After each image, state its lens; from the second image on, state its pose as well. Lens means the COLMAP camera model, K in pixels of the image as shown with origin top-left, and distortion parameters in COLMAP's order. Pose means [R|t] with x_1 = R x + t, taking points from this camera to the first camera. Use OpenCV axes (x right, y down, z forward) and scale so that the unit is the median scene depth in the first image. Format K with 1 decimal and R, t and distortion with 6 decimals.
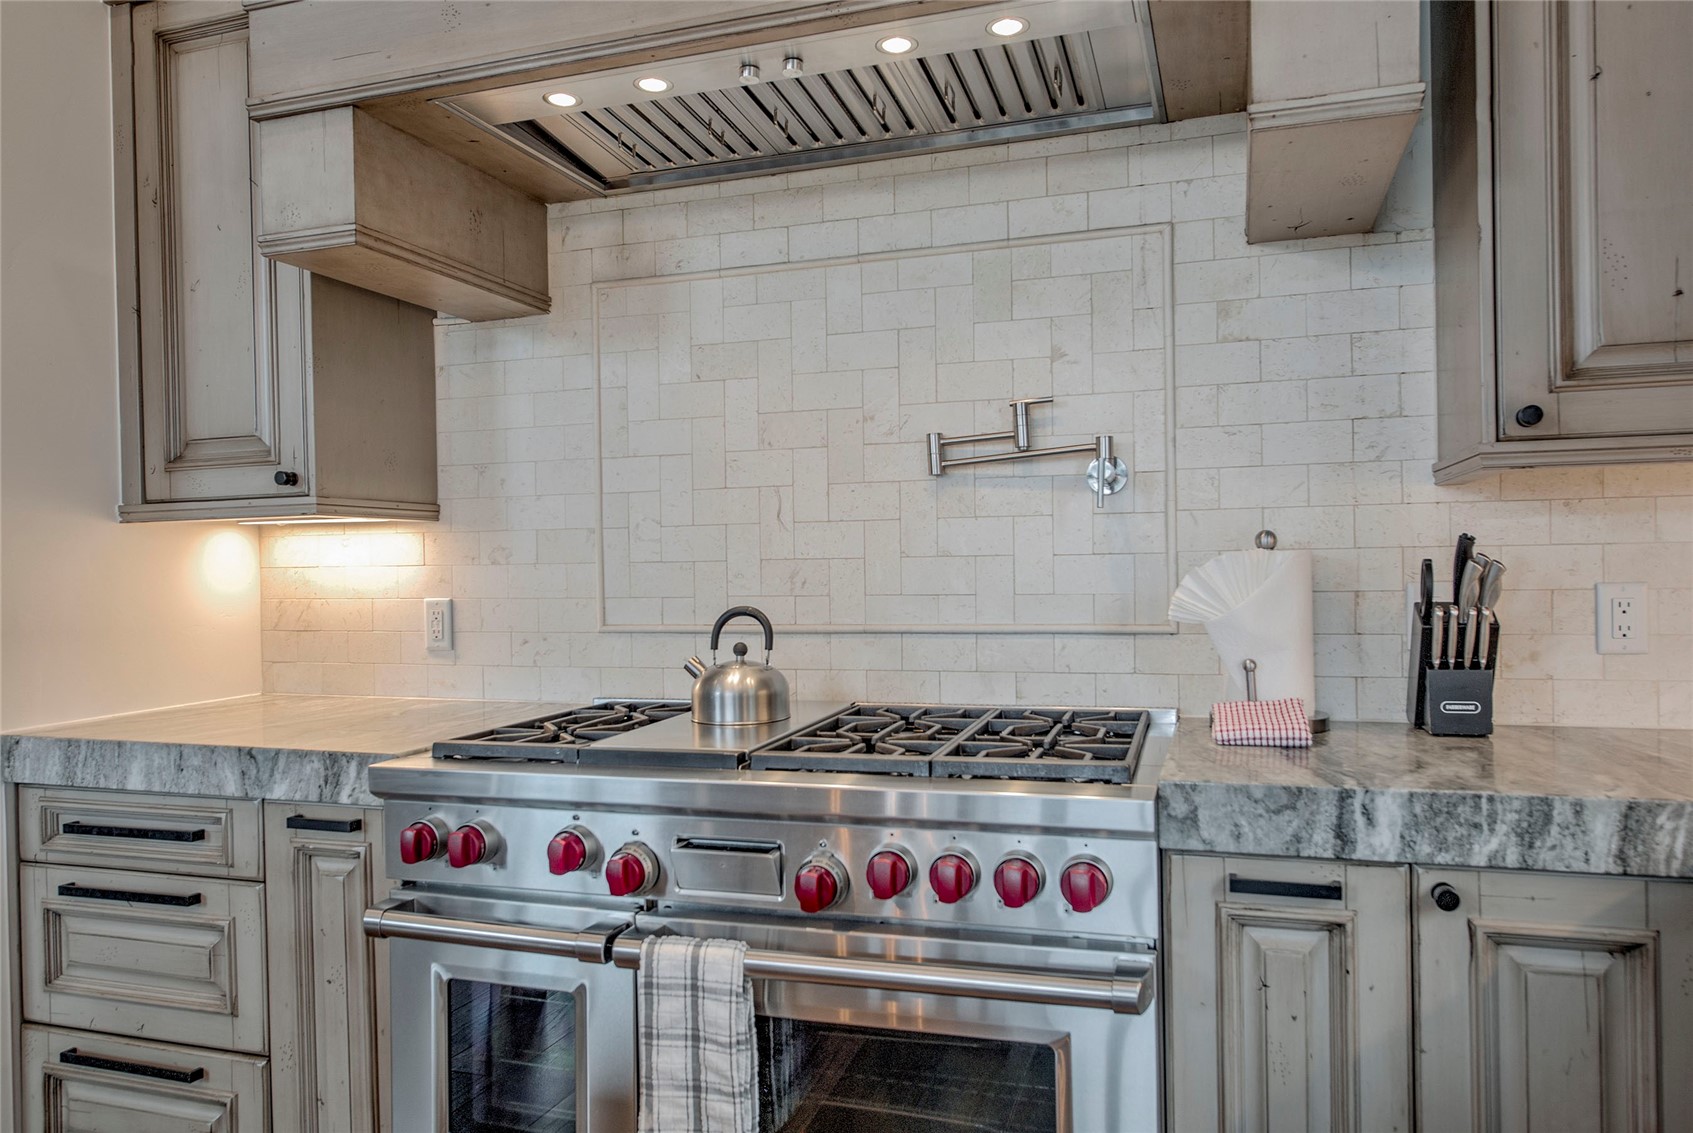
lens RADIAL K [[1173.1, 0, 846.5], [0, 1173.1, 566.5], [0, 0, 1]] dist [0.000032, -0.001381]
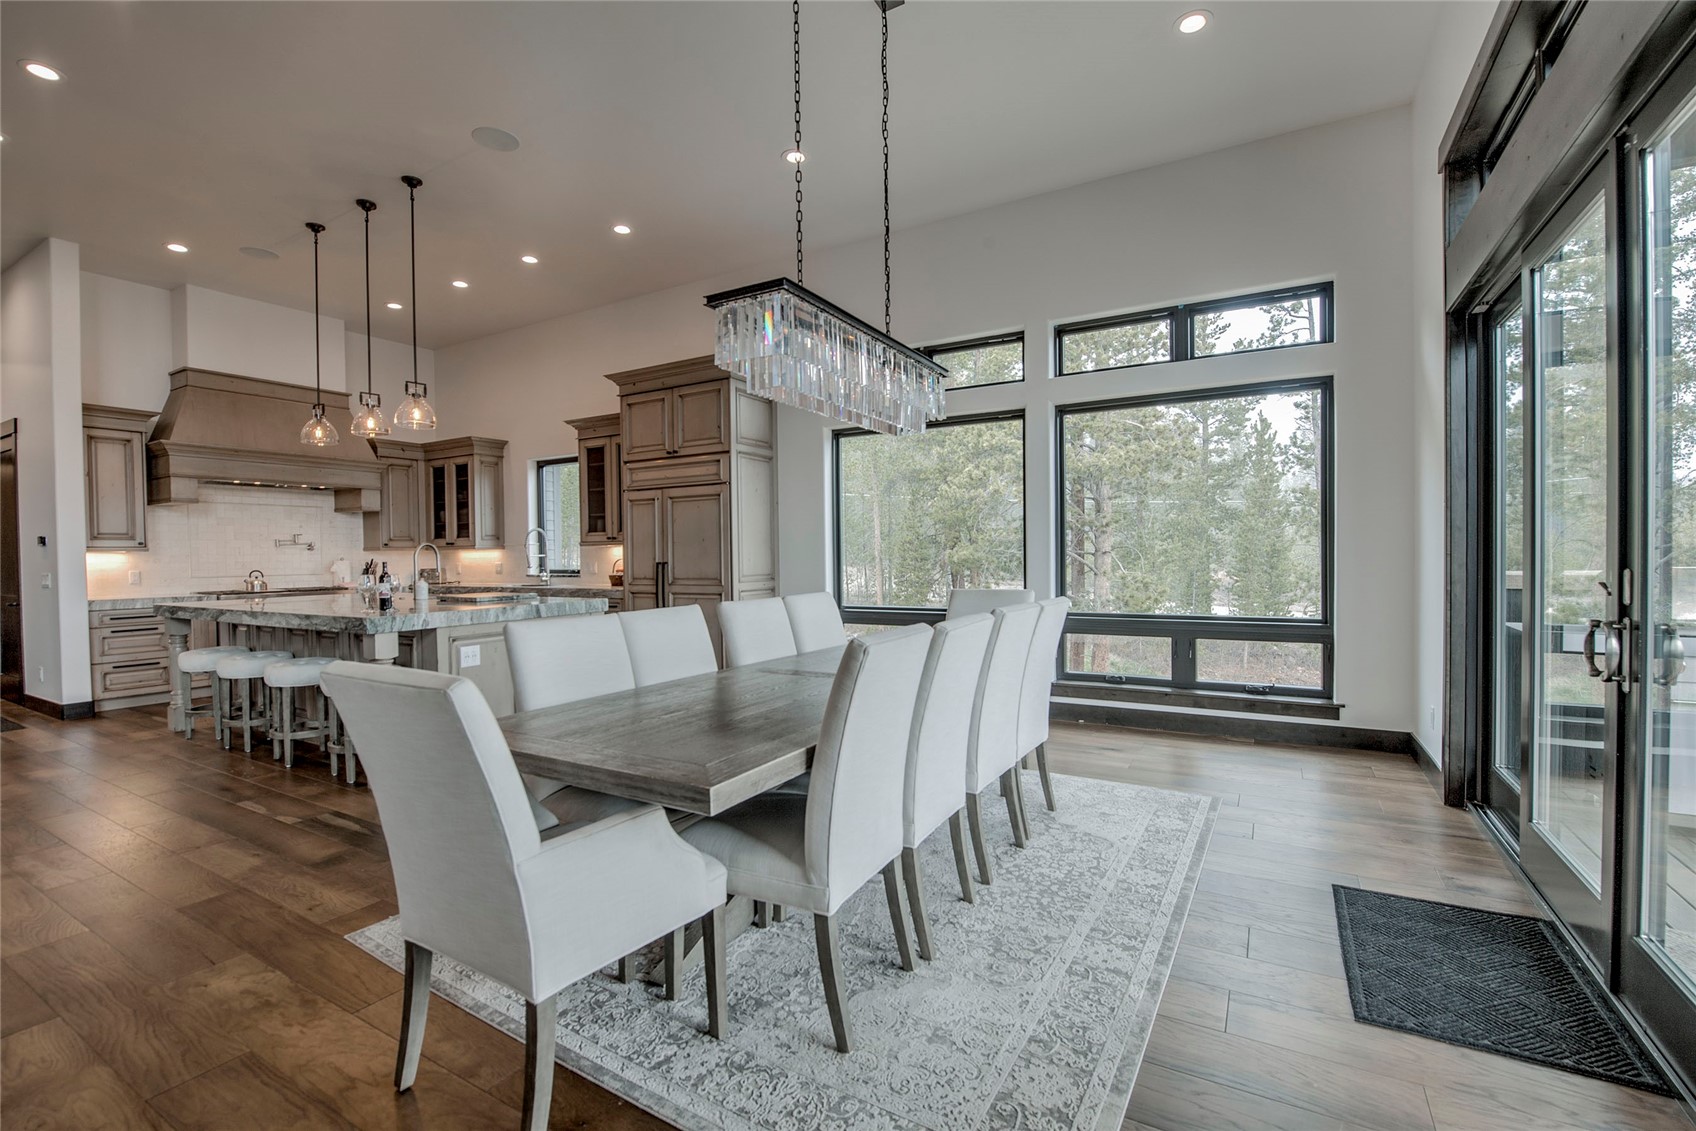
lens RADIAL K [[741.7, 0, 853.1], [0, 741.7, 566.9], [0, 0, 1]] dist [-0.022914, -0.000507]
pose [[0.196545, -0.001187, 0.980494, -2.957946], [0.012785, 0.999917, -0.001353, 0.060780], [-0.980411, 0.012802, 0.196544, -2.494049]]
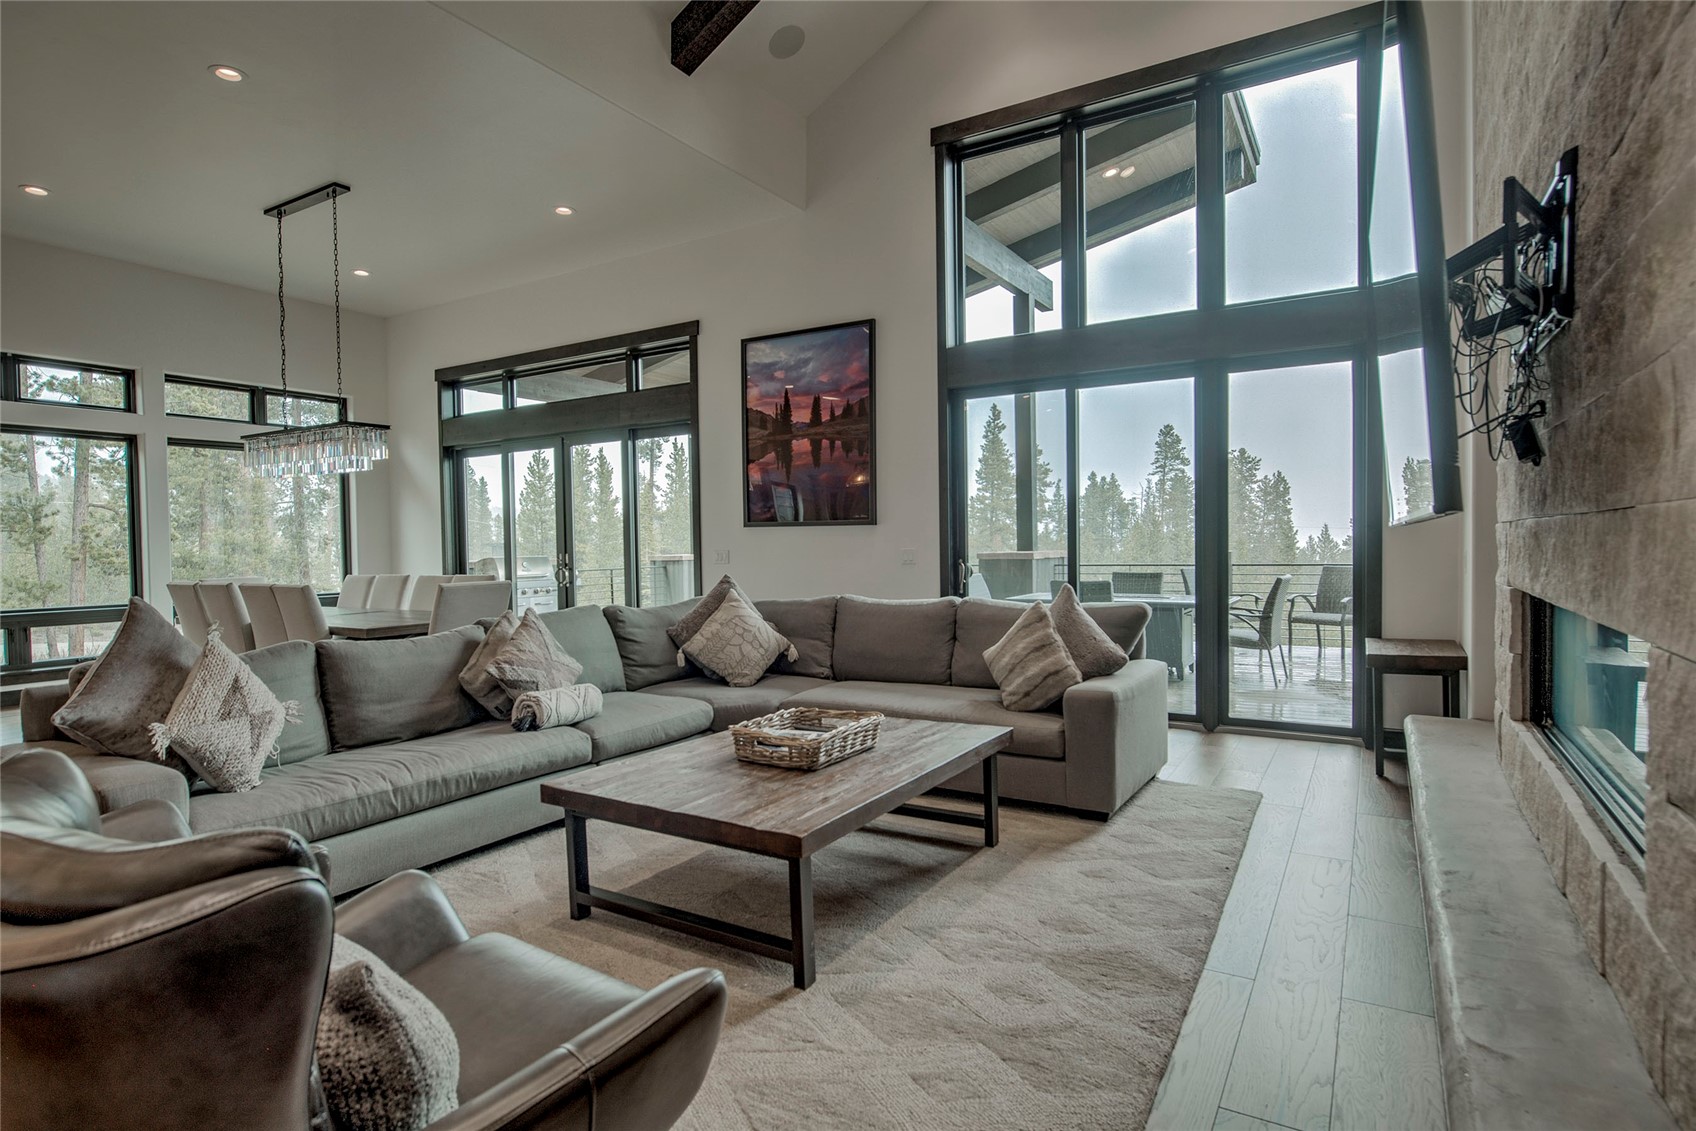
lens RADIAL K [[878.1, 0, 847.6], [0, 878.1, 567.9], [0, 0, 1]] dist [-0.002799, -0.001374]
pose [[-0.974778, 0.028665, 0.221329, -4.059923], [0.035216, 0.999049, 0.025712, 0.081110], [-0.220381, 0.032858, -0.974860, 0.484578]]
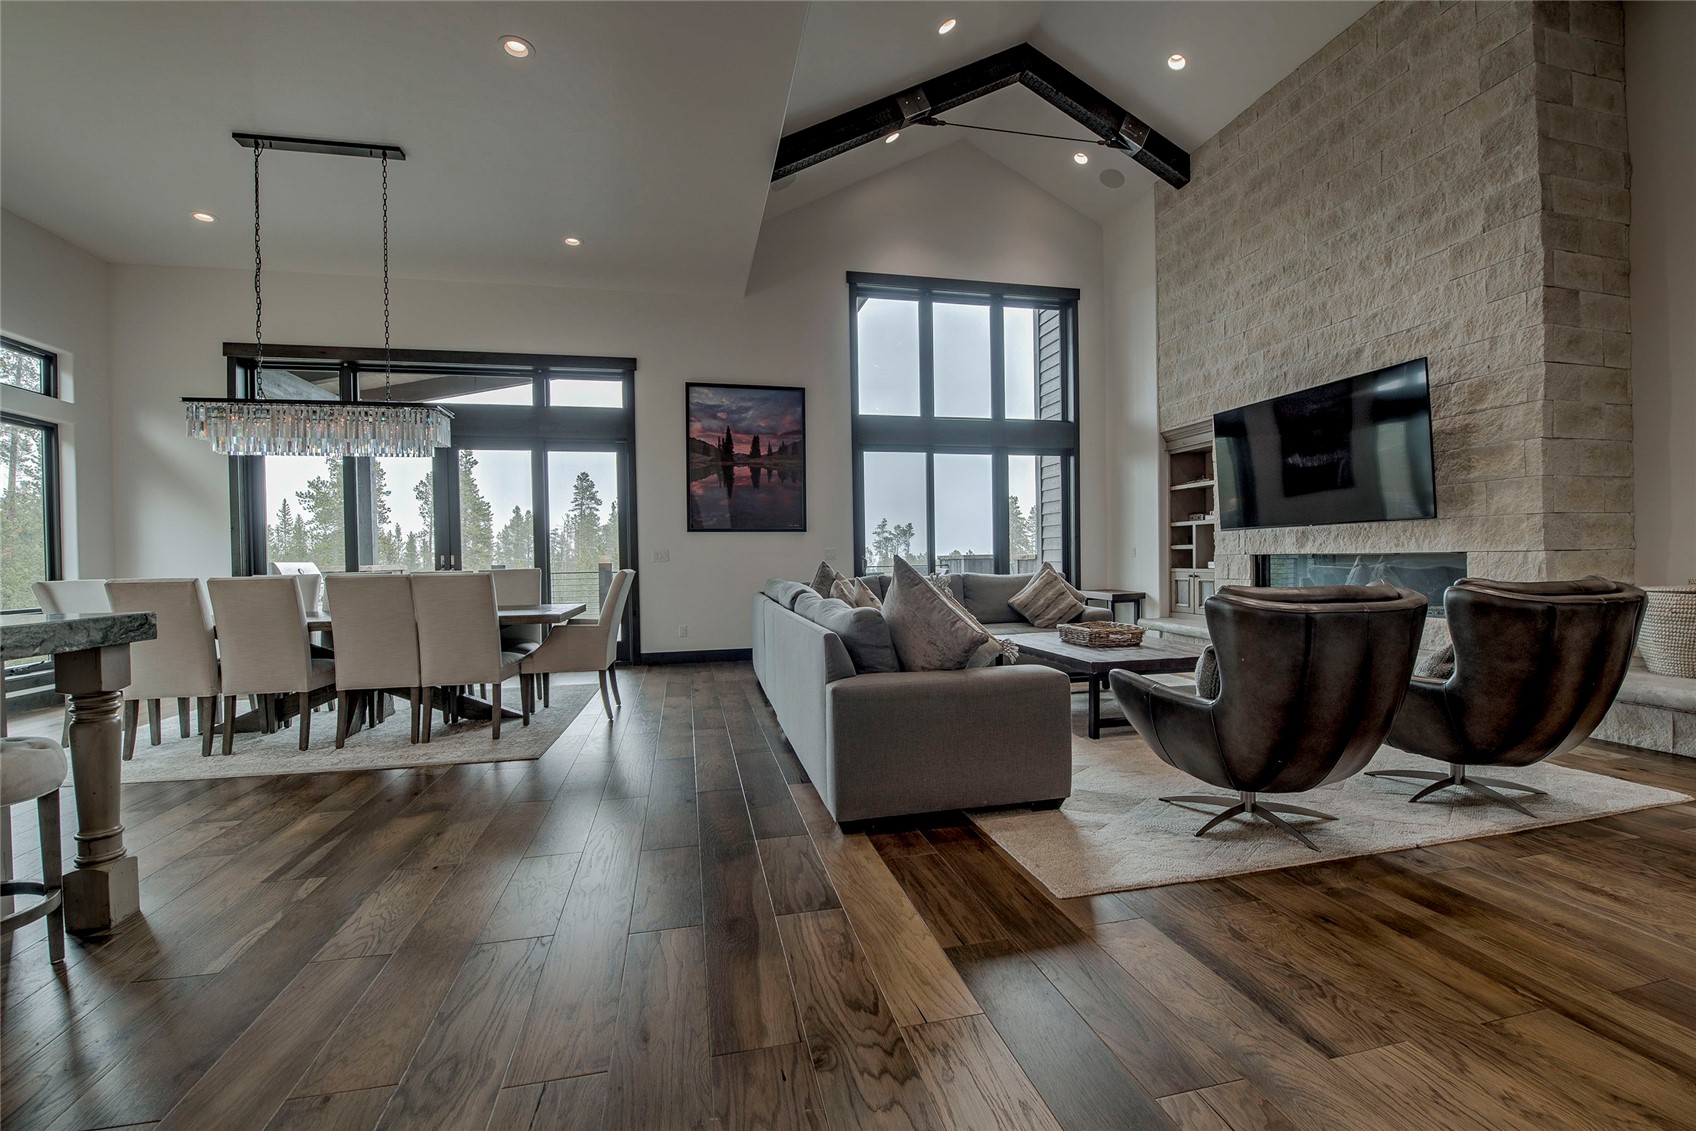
lens RADIAL K [[699.3, 0, 841.6], [0, 699.3, 566.2], [0, 0, 1]] dist [-0.003437, -0.006337]
pose [[-0.856737, 0.039777, -0.514217, -1.737456], [0.032778, 0.999205, 0.022680, 0.111945], [0.514711, 0.002576, -0.857360, 0.542458]]
